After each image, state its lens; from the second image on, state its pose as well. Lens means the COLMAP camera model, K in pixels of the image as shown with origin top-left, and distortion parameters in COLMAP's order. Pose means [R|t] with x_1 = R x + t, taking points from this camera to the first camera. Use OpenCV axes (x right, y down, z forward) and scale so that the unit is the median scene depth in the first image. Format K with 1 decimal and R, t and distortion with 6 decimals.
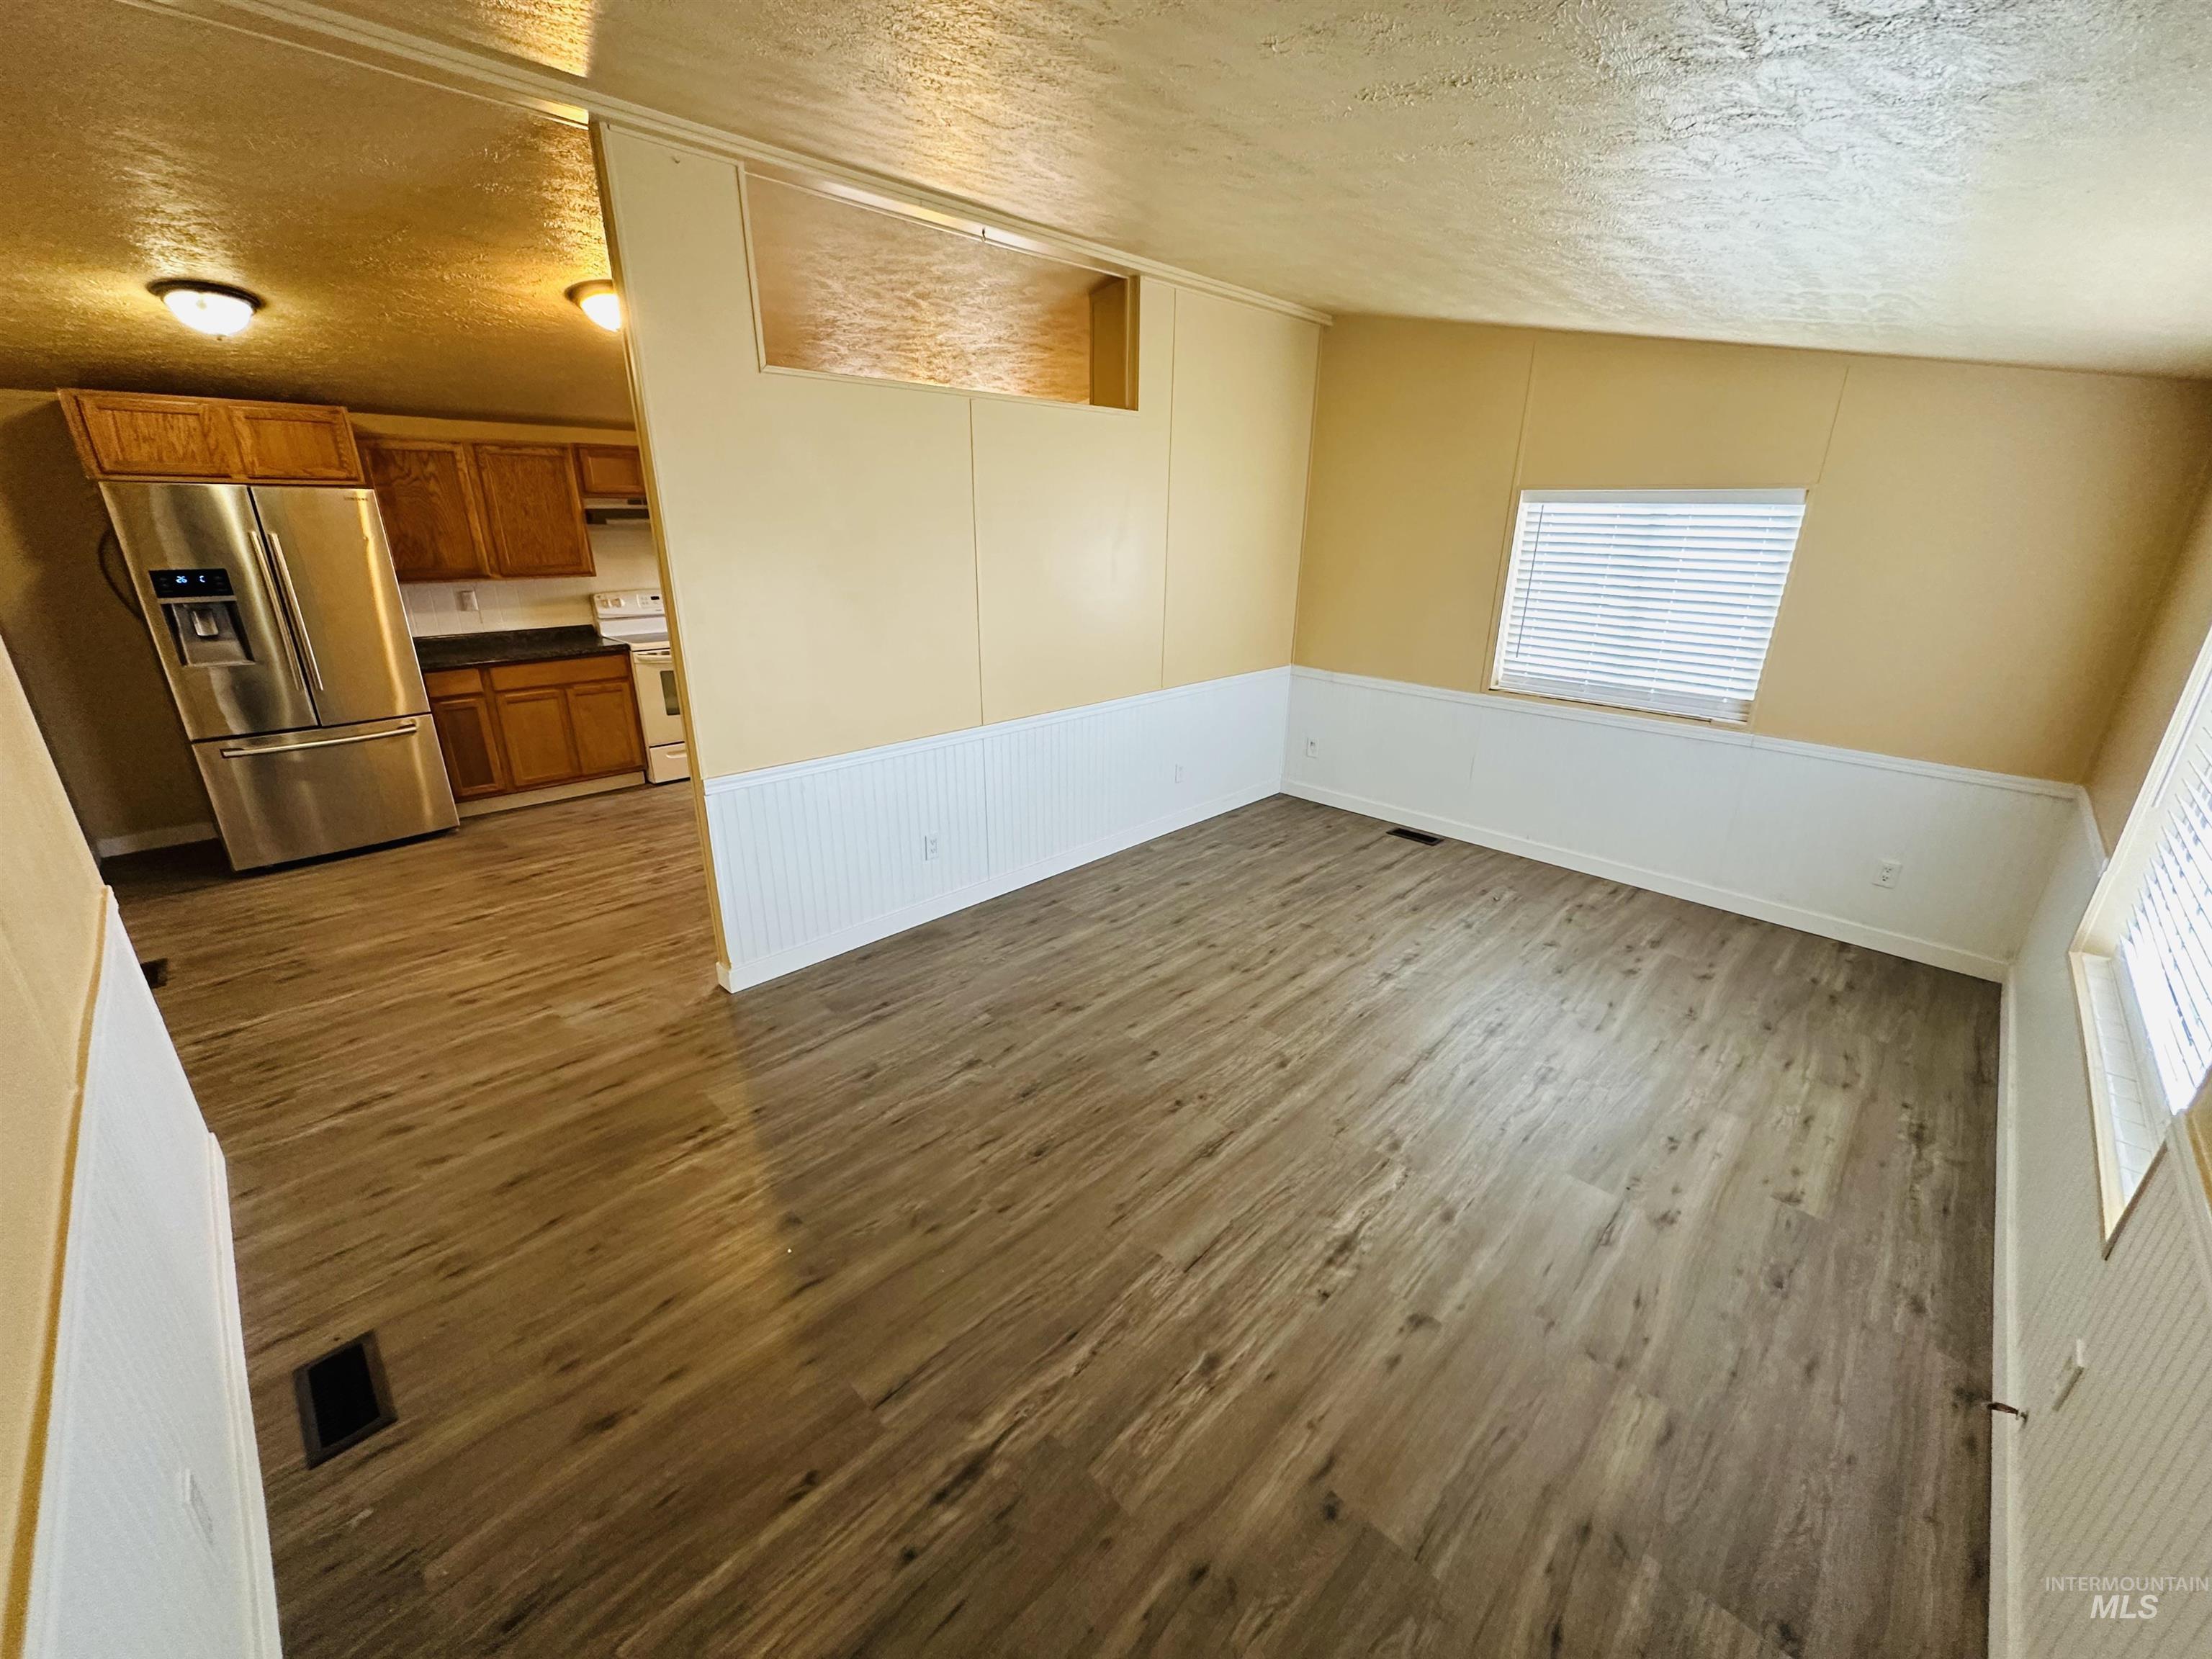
lens RADIAL K [[879.4, 0, 1109.6], [0, 879.4, 829.7], [0, 0, 1]] dist [-0.005502, 0.001126]
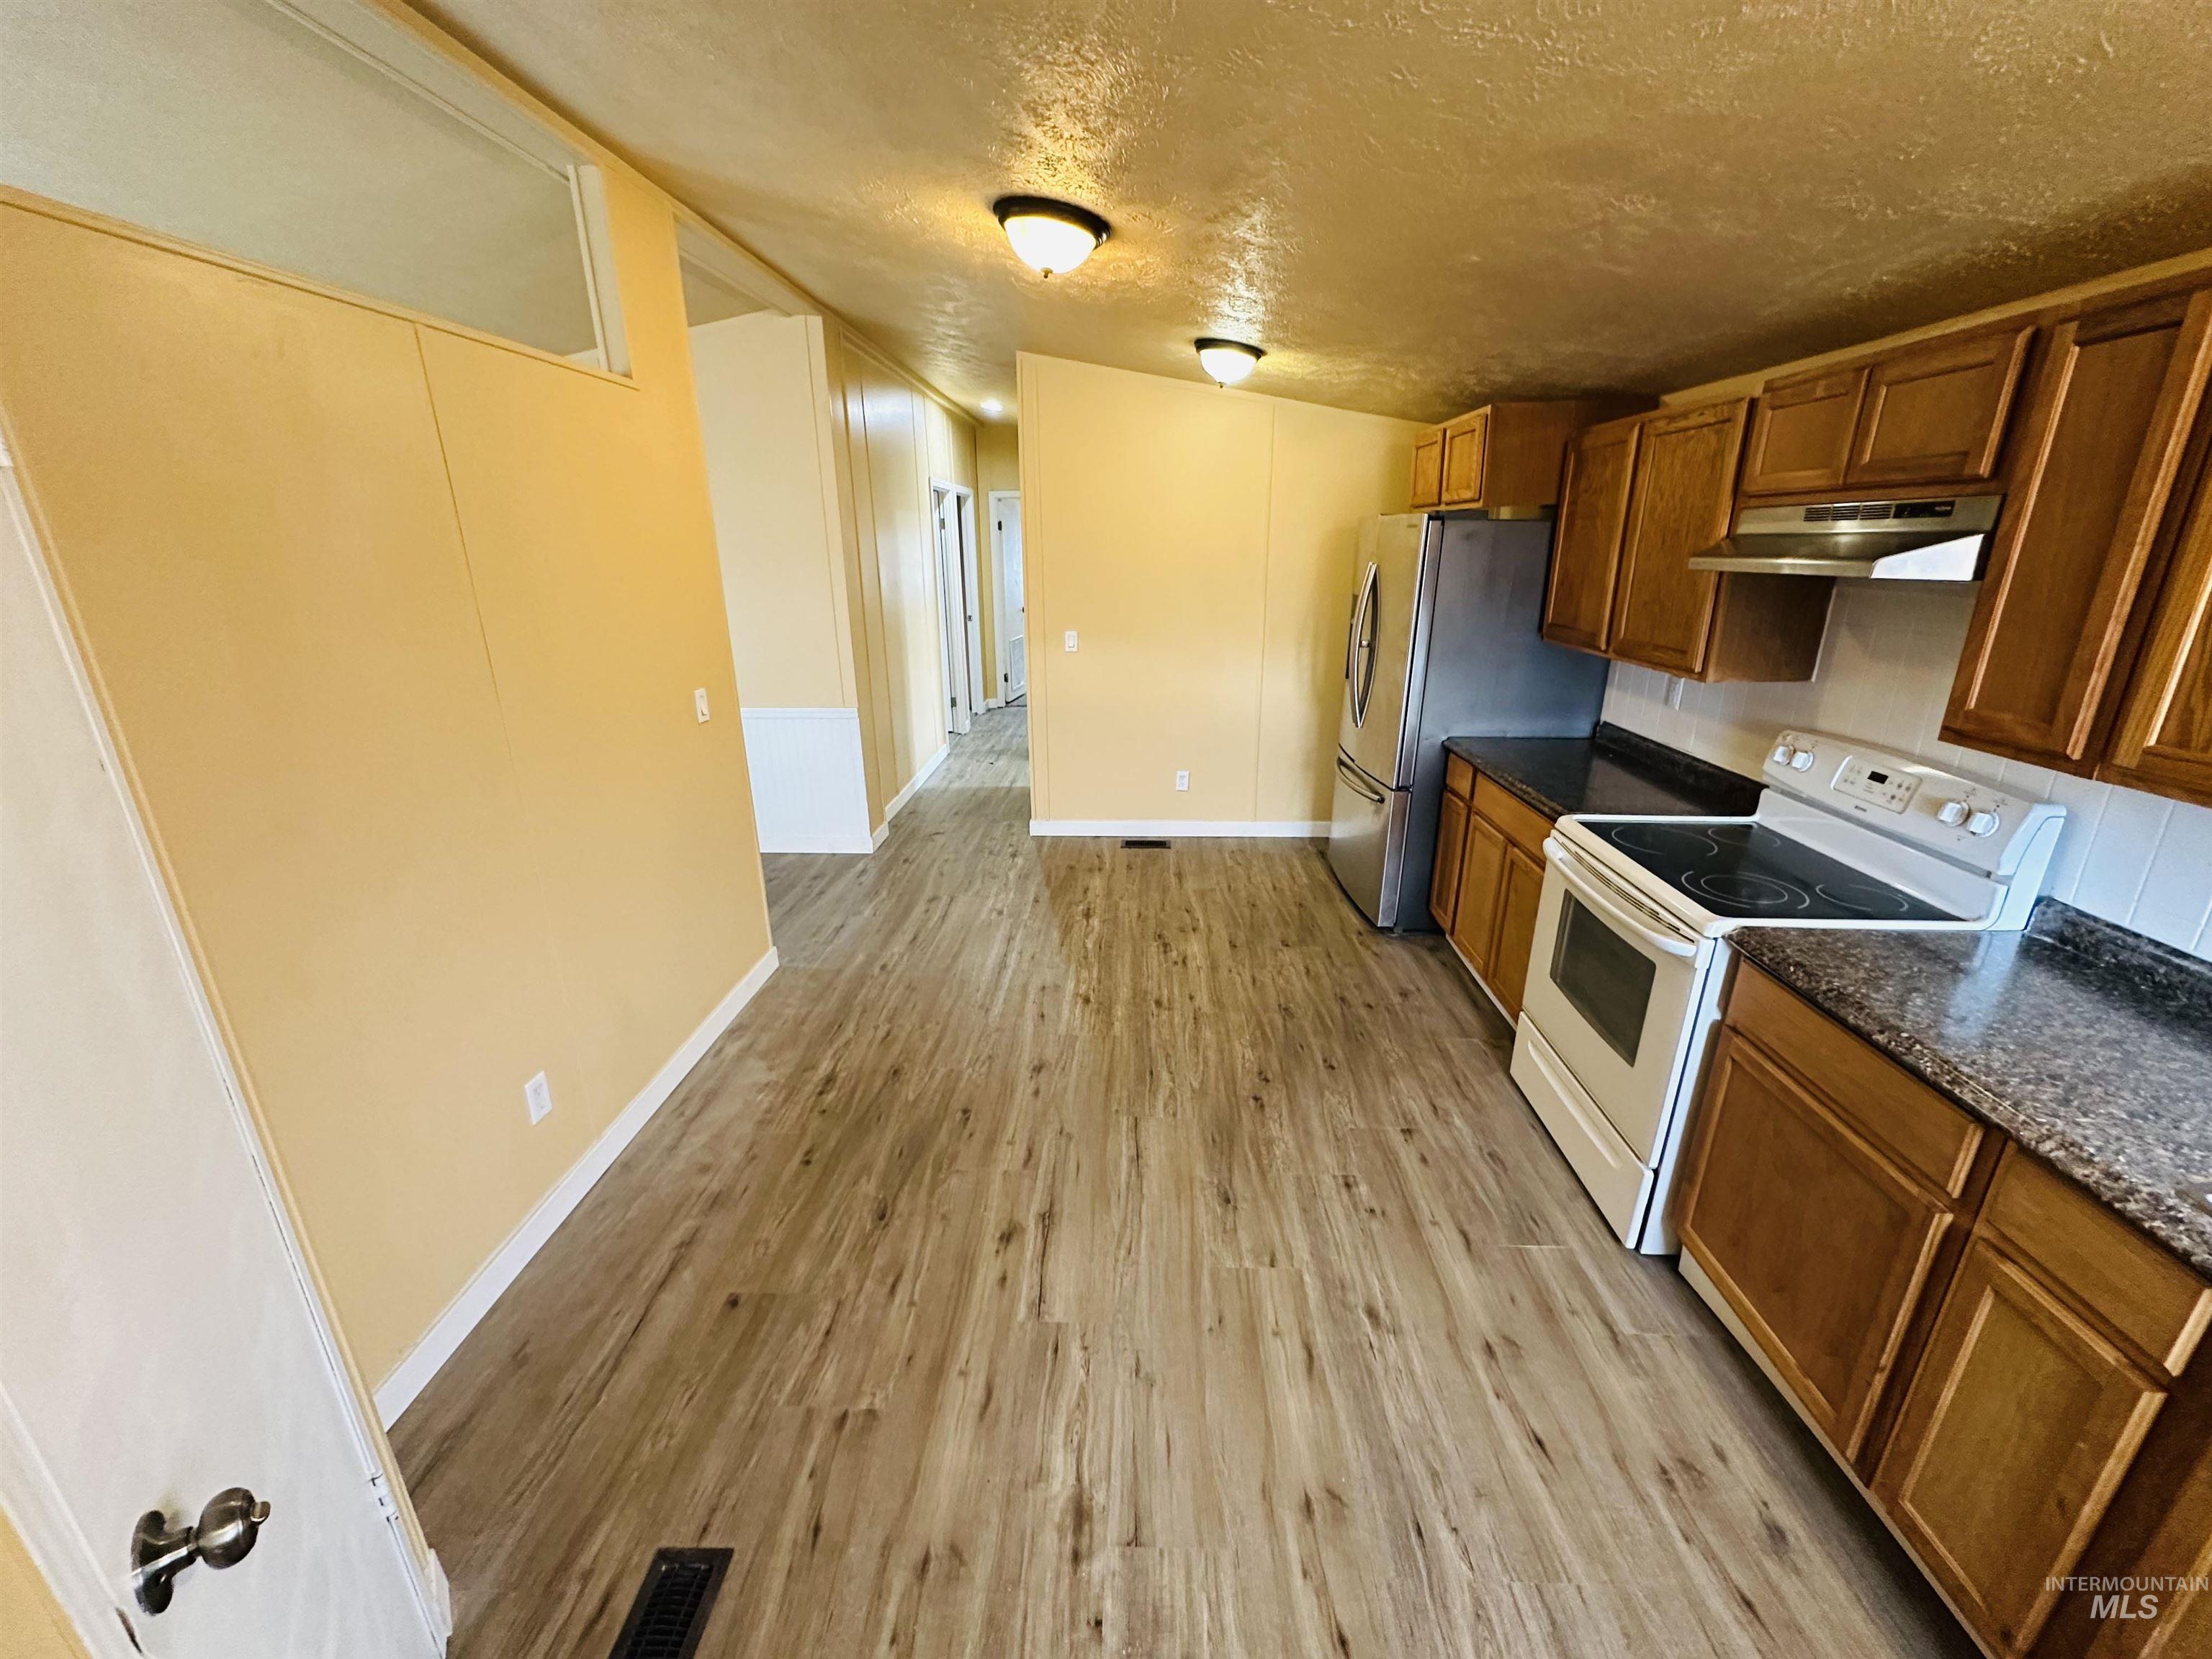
lens RADIAL K [[879.4, 0, 1106.7], [0, 879.4, 830.2], [0, 0, 1]] dist [-0.005502, 0.001126]
pose [[-0.745706, 0.201154, -0.635184, -0.071161], [-0.231522, 0.815698, 0.530126, -0.519611], [0.624756, 0.542378, -0.561700, 1.450802]]
